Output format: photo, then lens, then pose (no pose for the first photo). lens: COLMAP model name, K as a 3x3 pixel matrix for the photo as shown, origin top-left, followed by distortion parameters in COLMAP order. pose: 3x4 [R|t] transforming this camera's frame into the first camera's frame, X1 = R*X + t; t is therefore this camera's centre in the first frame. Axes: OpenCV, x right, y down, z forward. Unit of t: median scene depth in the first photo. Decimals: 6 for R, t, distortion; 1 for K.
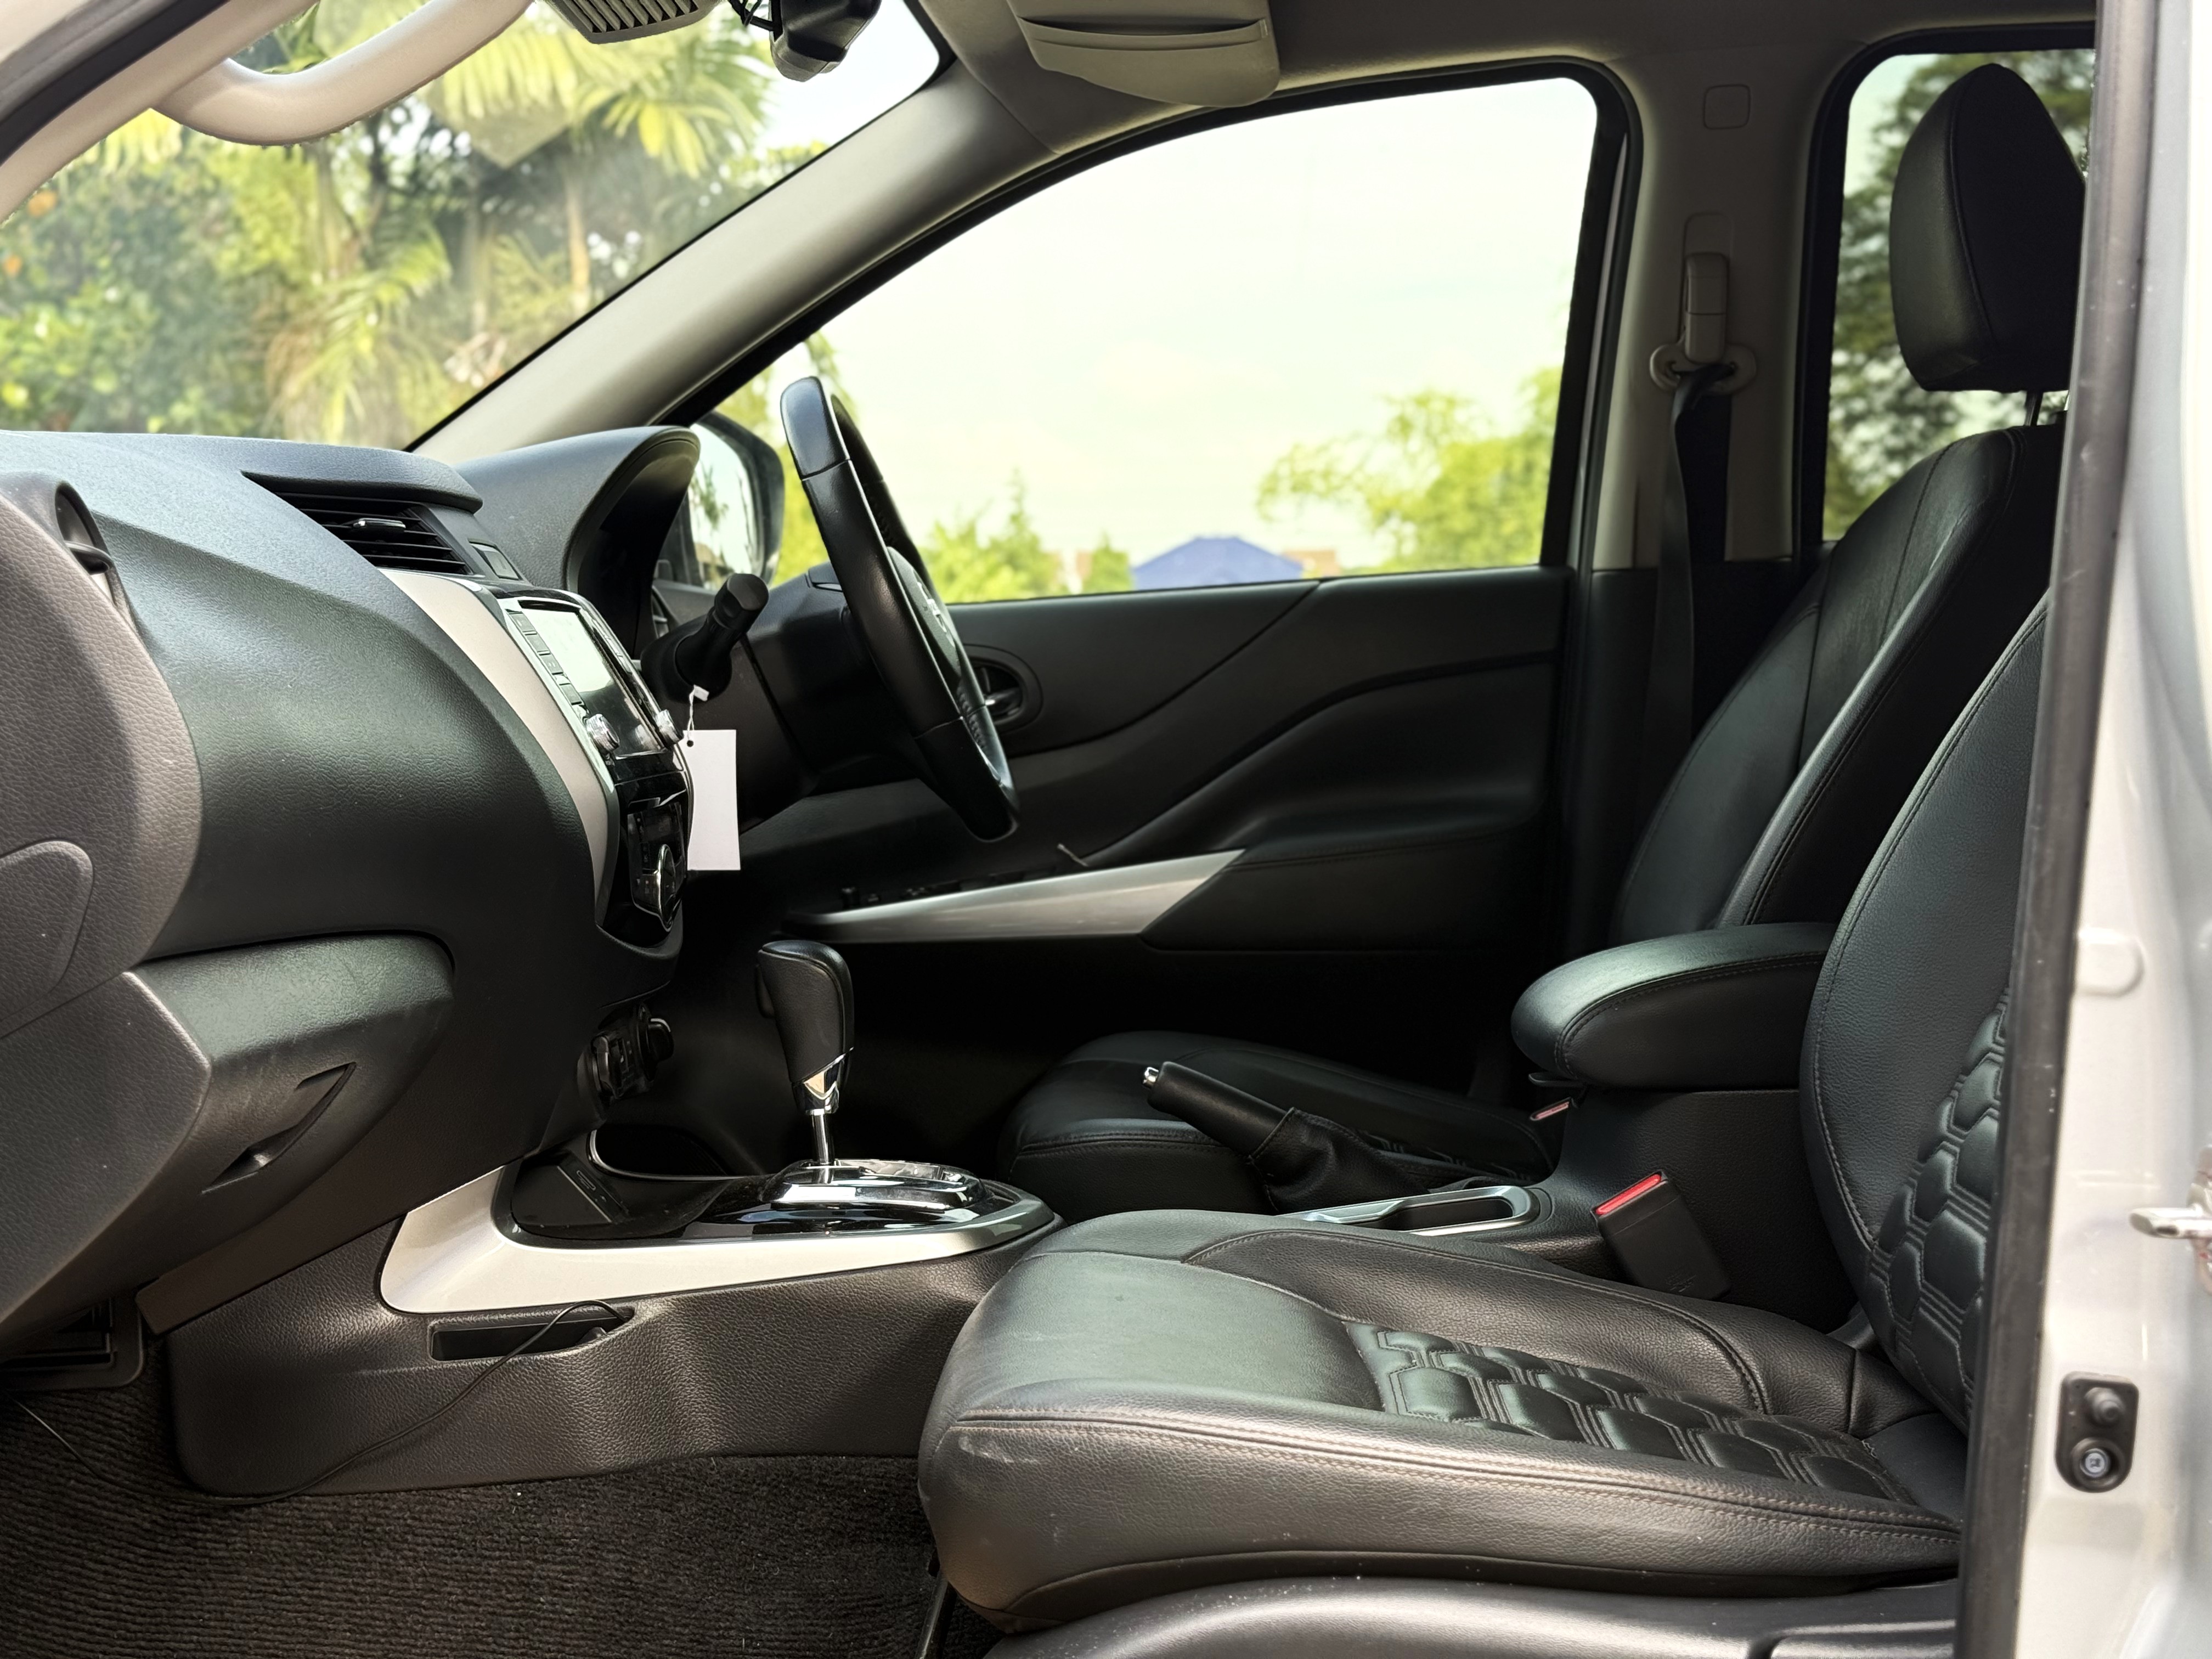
lens RADIAL K [[3074.2, 0, 1106.0], [0, 3074.2, 829.5], [0, 0, 1]] dist [0.187861, -0.711429]
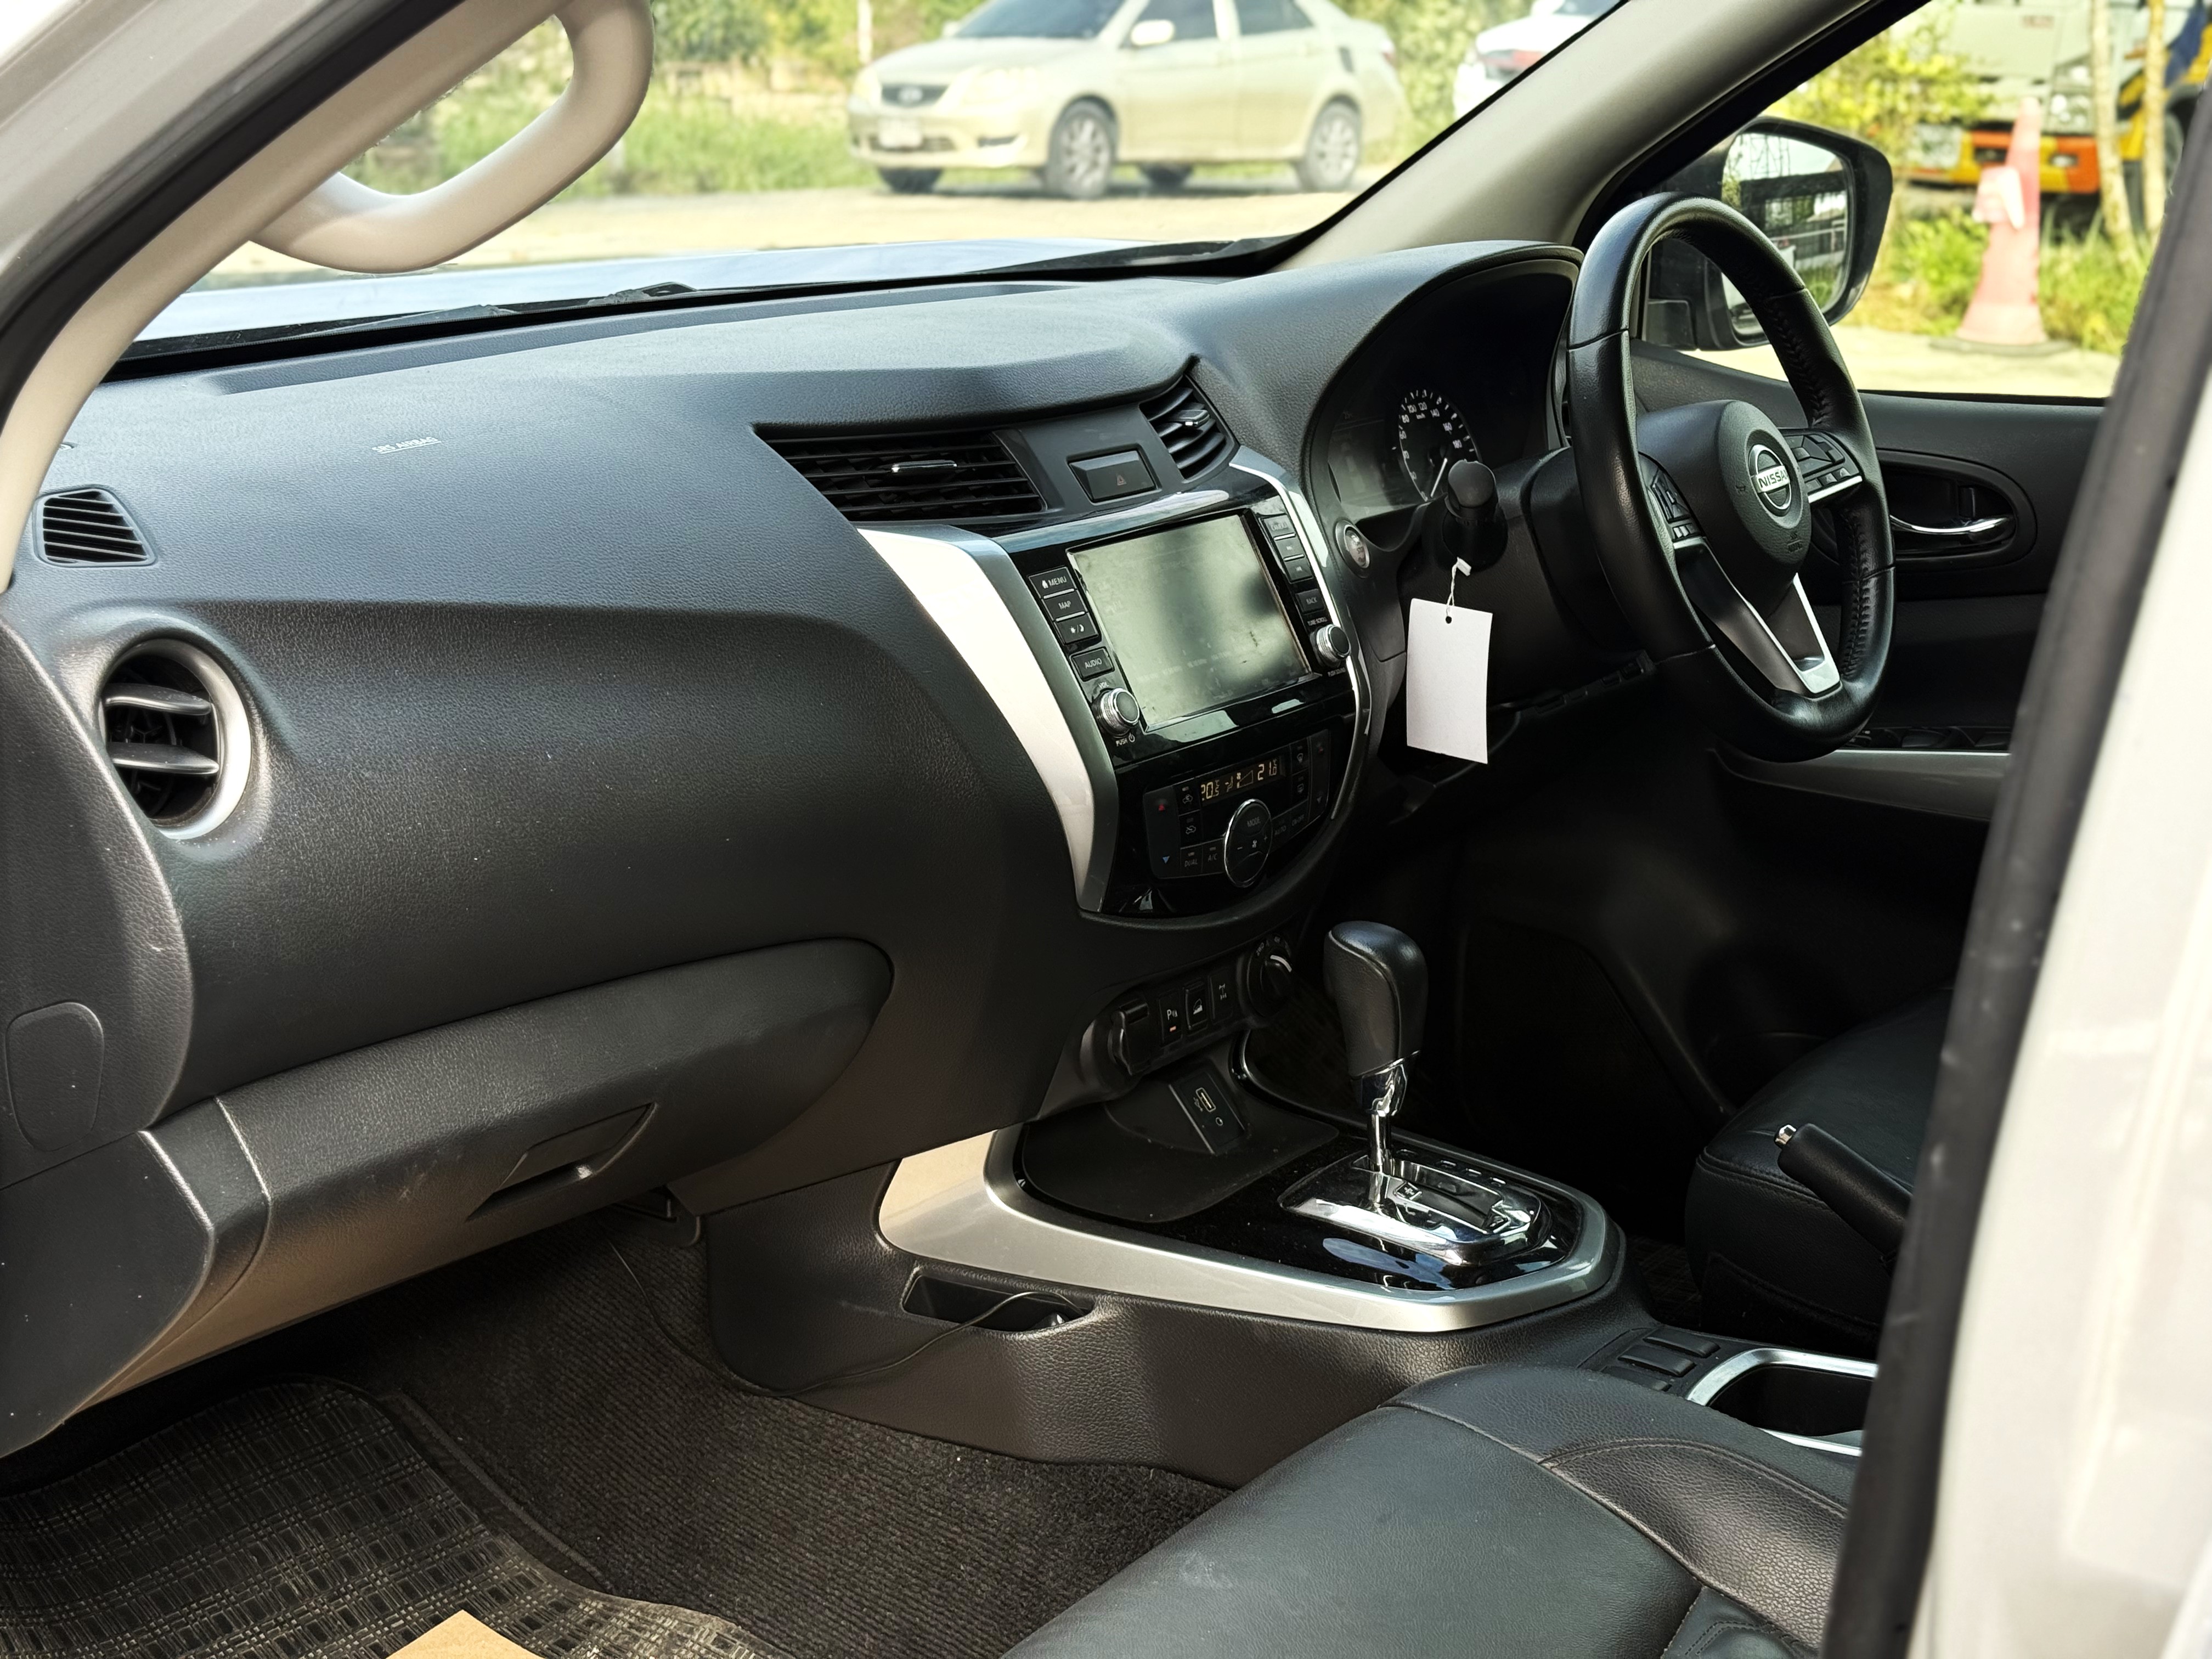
lens RADIAL K [[3074.2, 0, 1106.0], [0, 3074.2, 829.5], [0, 0, 1]] dist [0.187861, -0.711429]
pose [[0.841024, 0.183001, -0.509107, 0.316829], [-0.069065, 0.969669, 0.234460, -0.216850], [0.536572, -0.162025, 0.828154, 0.228246]]
